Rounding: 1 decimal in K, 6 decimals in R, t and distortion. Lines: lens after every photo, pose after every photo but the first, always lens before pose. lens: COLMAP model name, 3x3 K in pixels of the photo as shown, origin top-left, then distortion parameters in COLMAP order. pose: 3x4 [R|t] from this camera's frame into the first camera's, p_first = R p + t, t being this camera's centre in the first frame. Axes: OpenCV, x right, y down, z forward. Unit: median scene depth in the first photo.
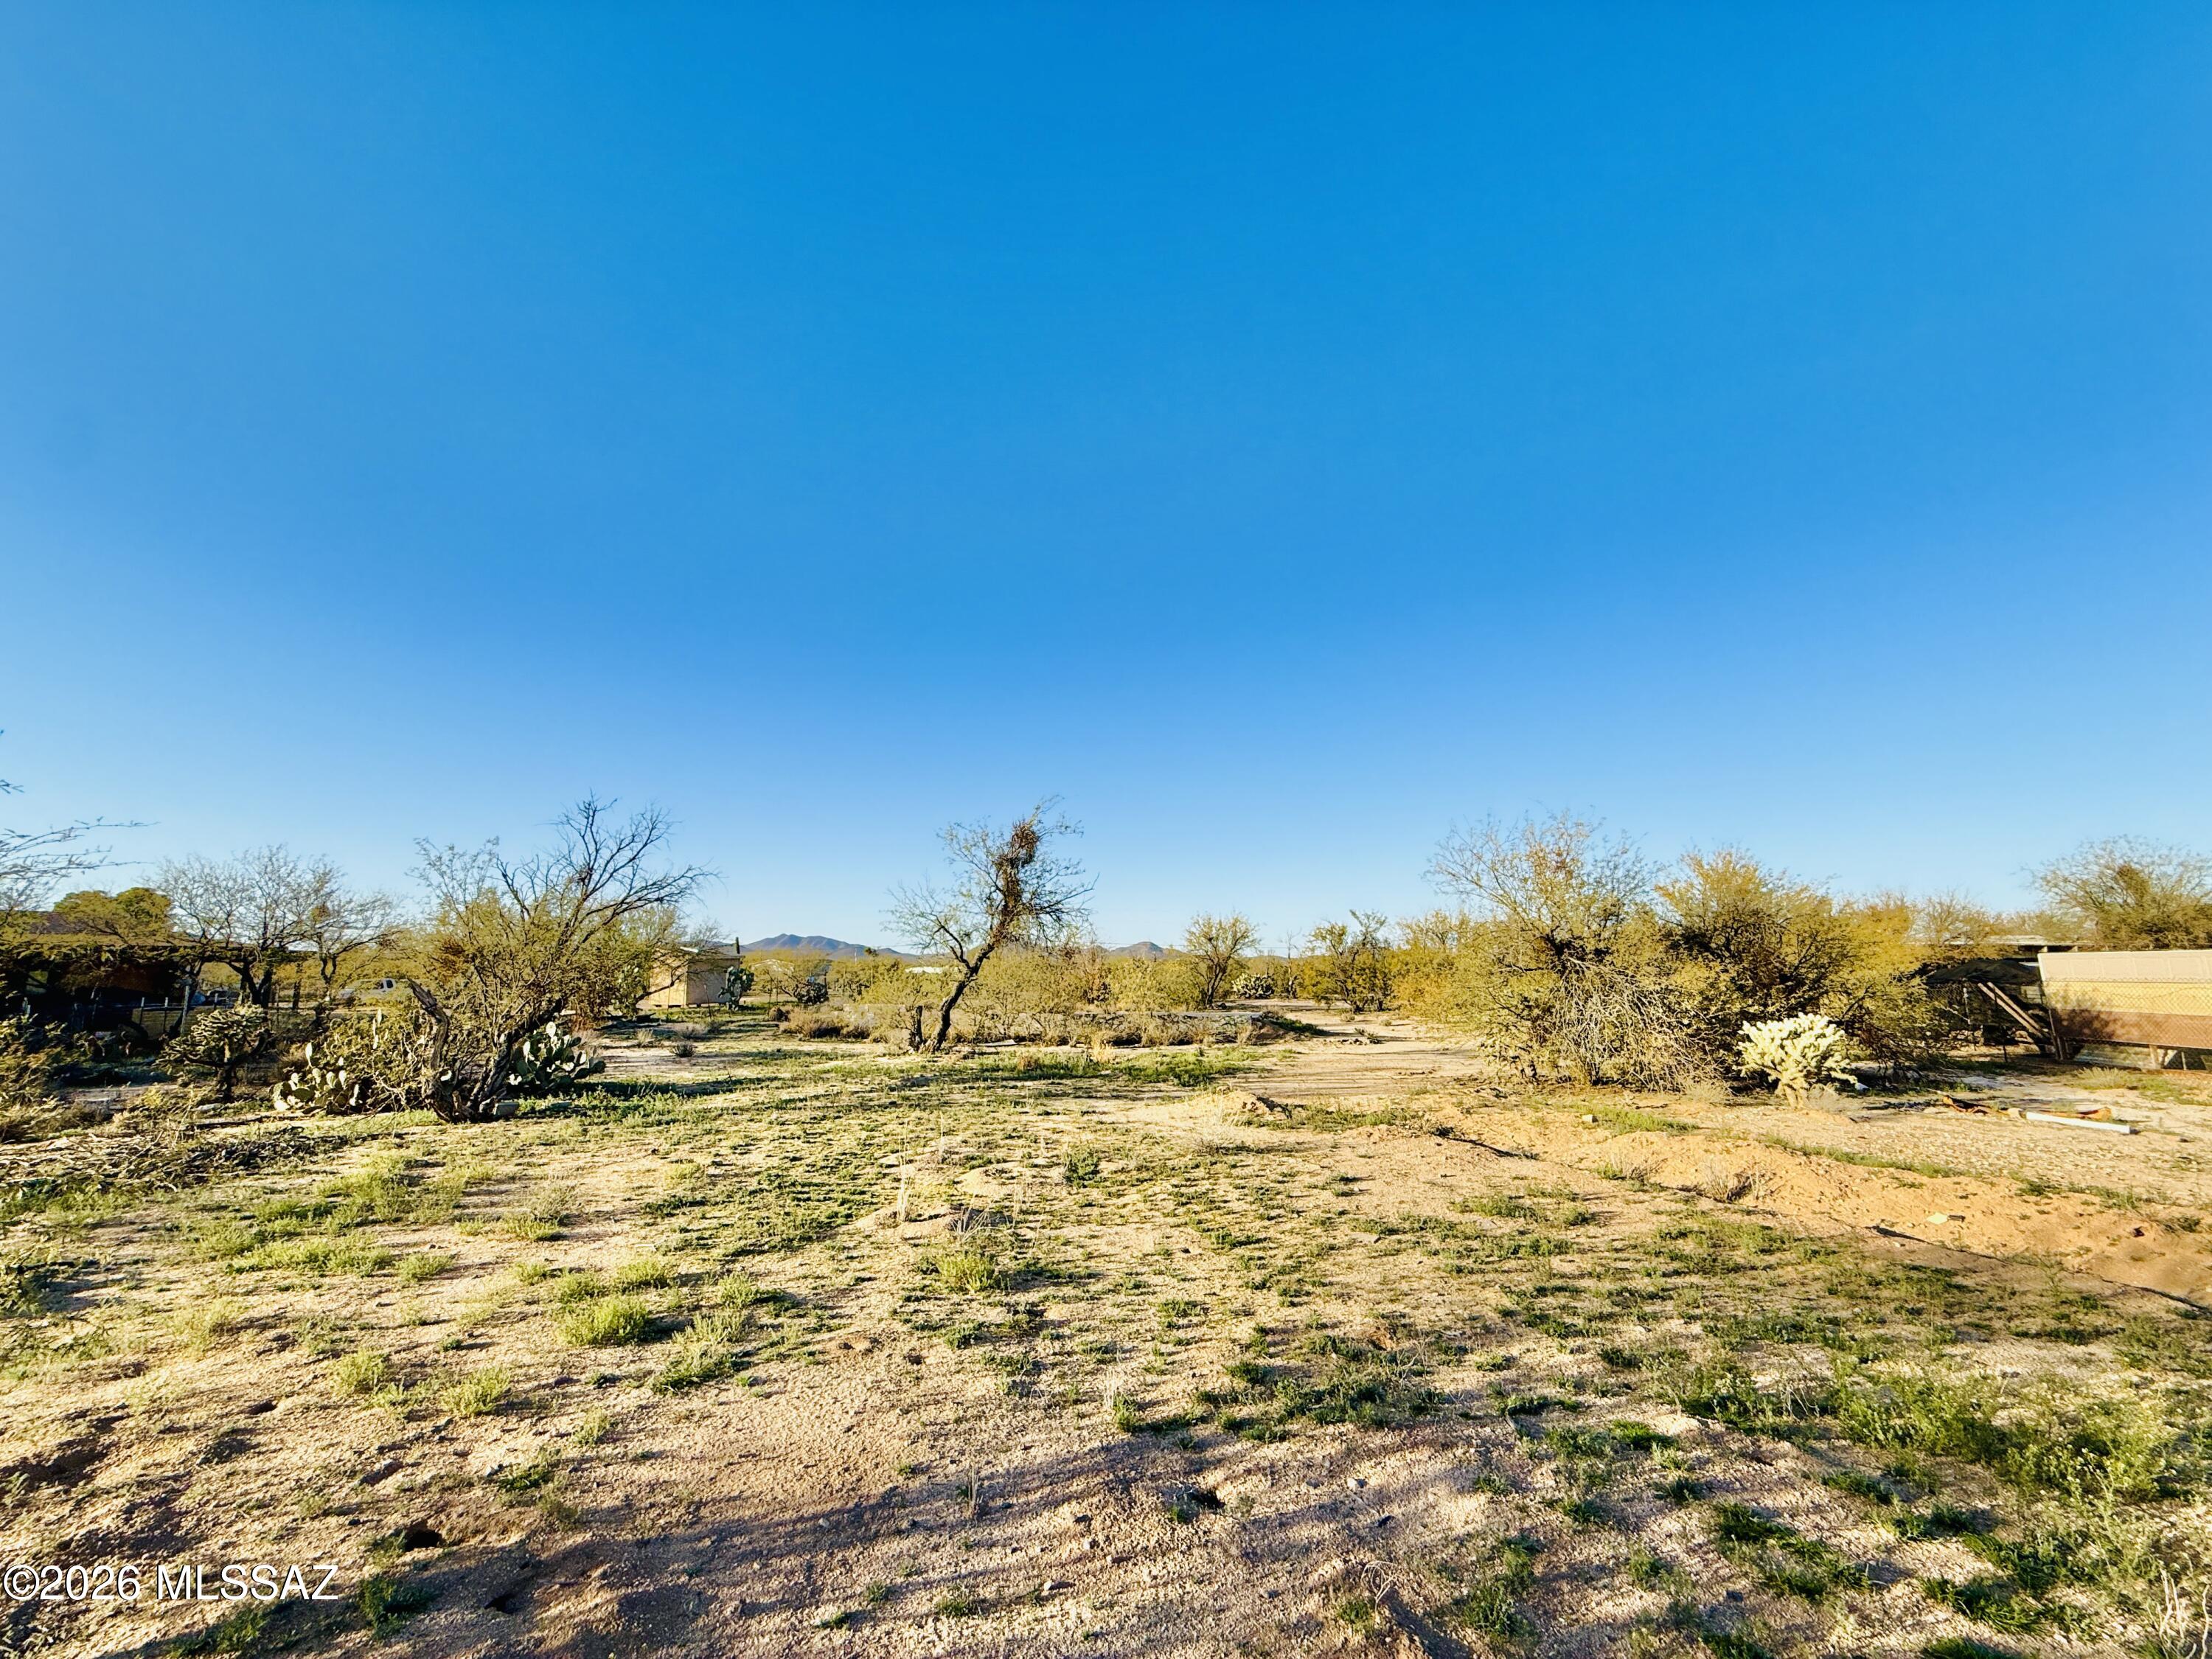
lens RADIAL K [[880.2, 0, 1107.6], [0, 880.2, 824.6], [0, 0, 1]] dist [0.001796, 0.000090]
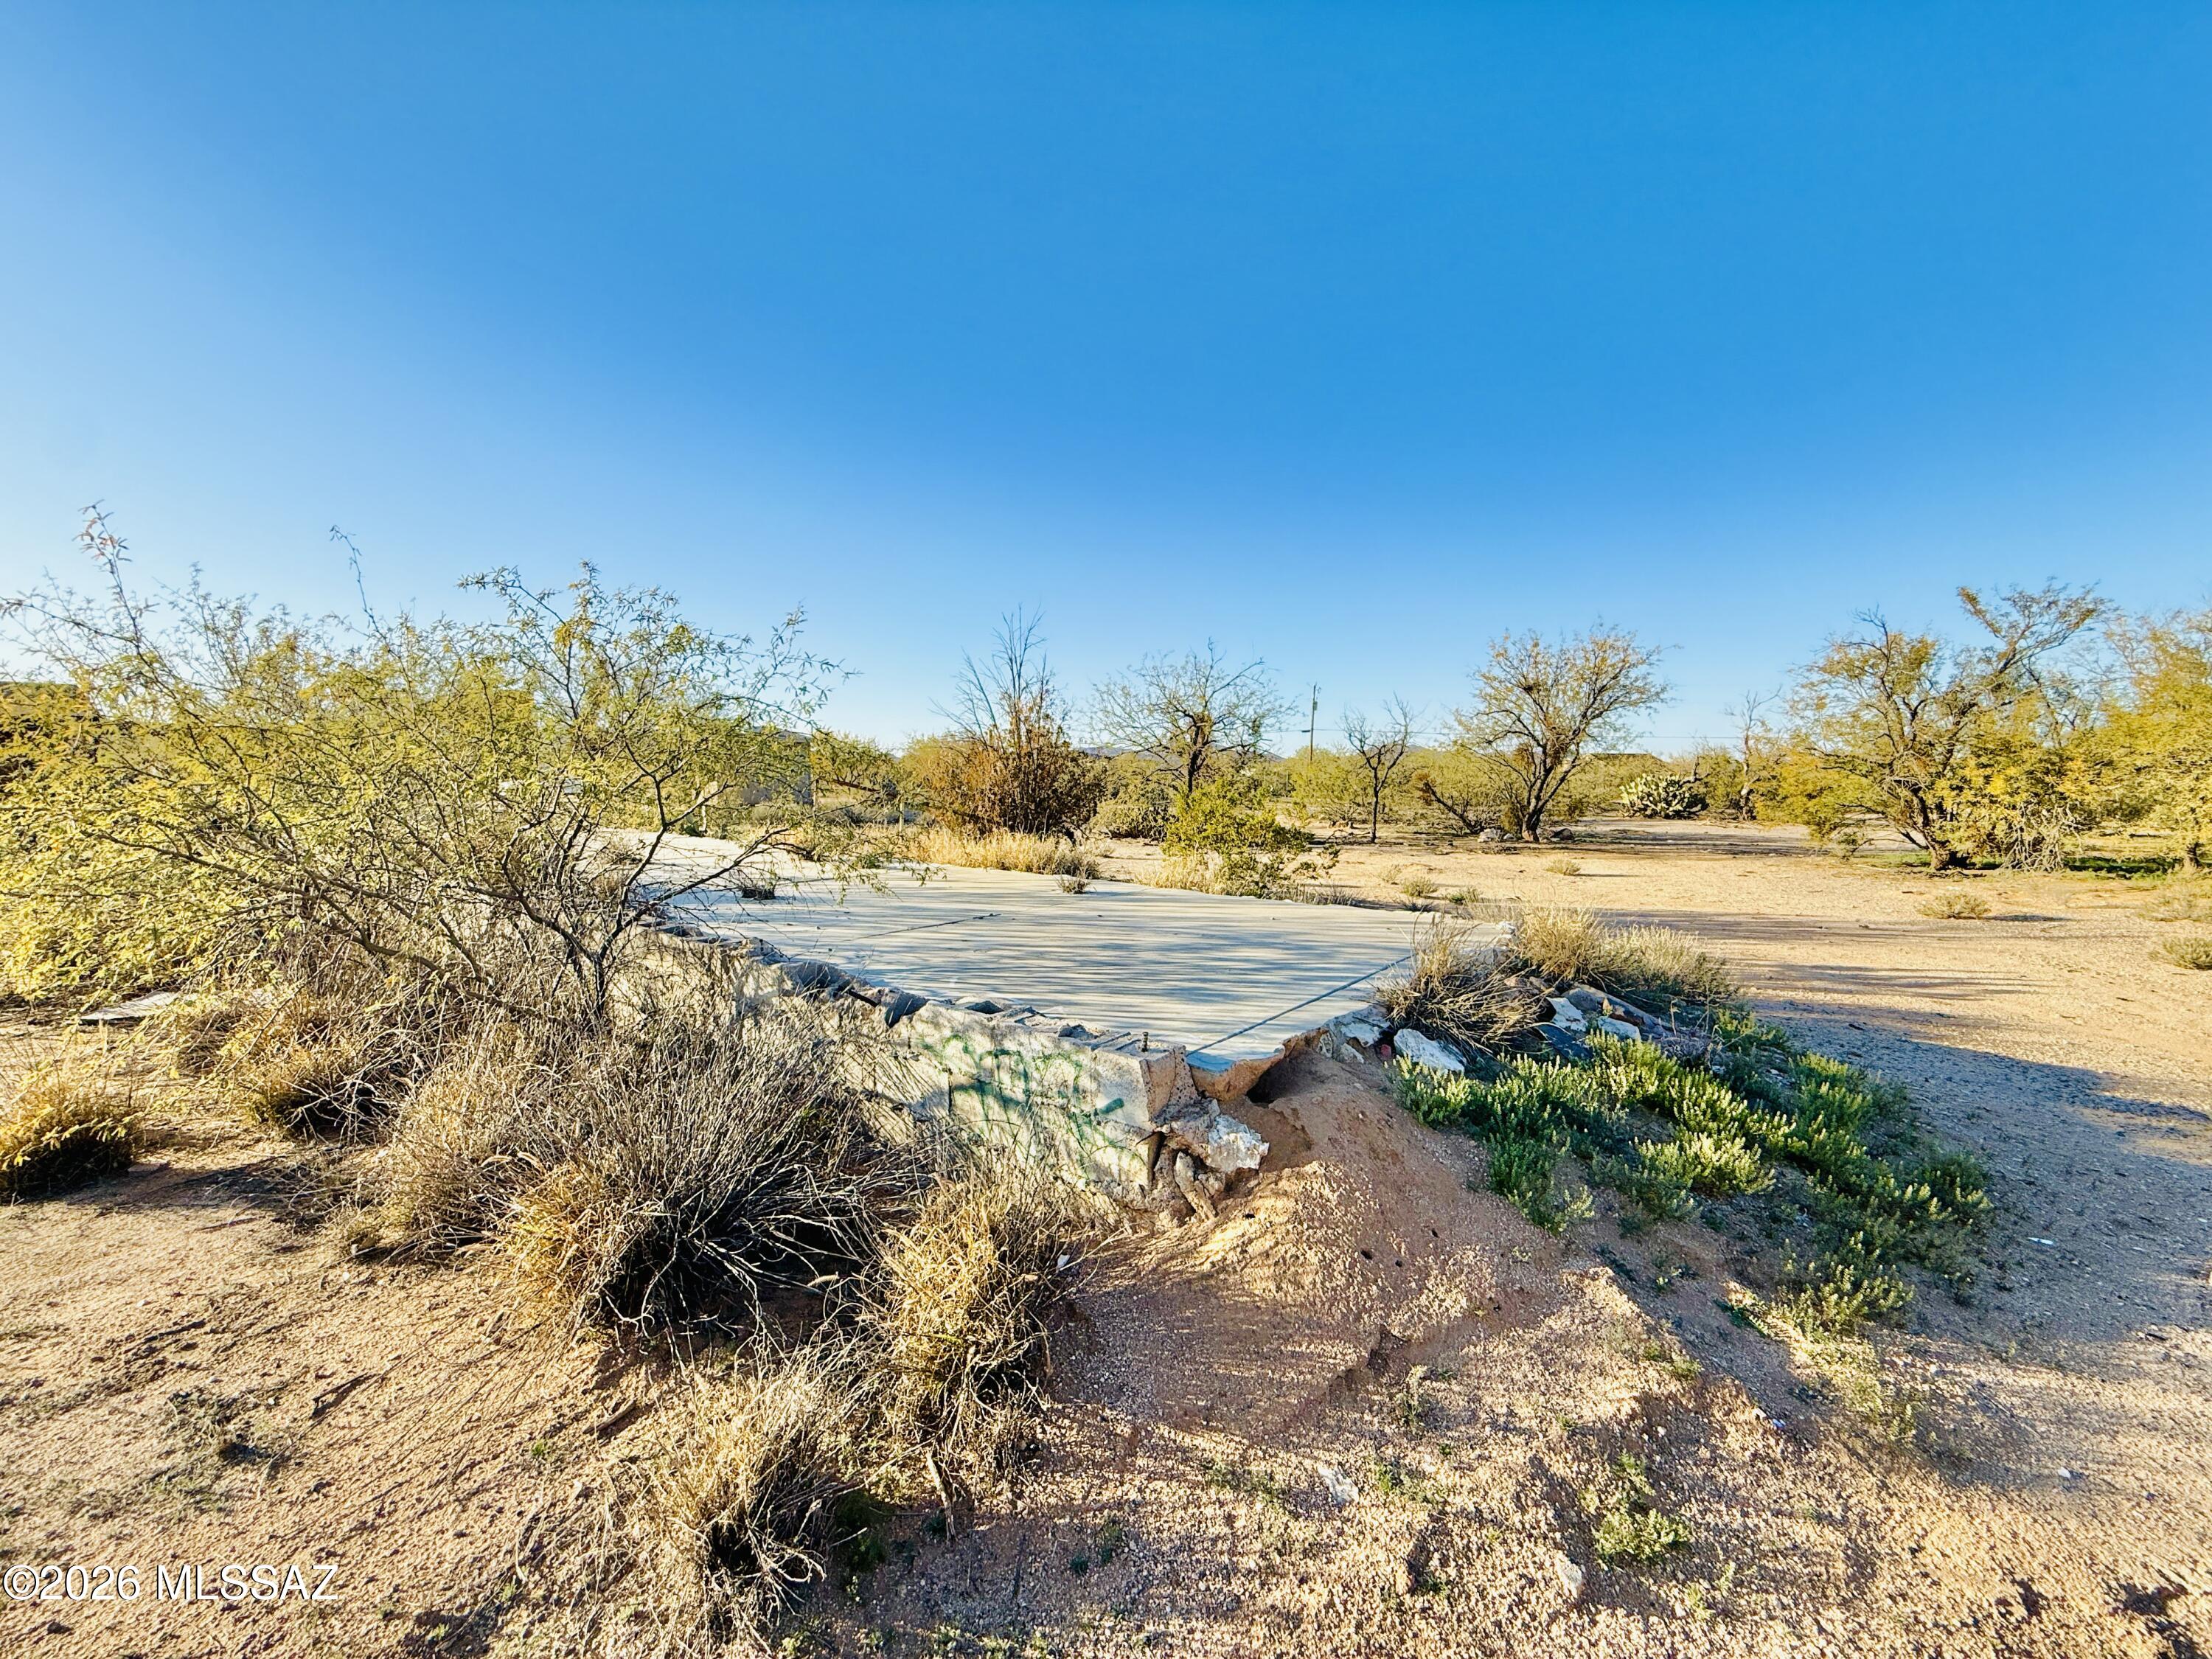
lens RADIAL K [[880.2, 0, 1098.8], [0, 880.2, 835.5], [0, 0, 1]] dist [0.001796, 0.000090]
pose [[0.891555, 0.030783, -0.451865, 0.123306], [0.074571, 0.974095, 0.213492, 0.089187], [0.446731, -0.224036, 0.866163, 0.489466]]
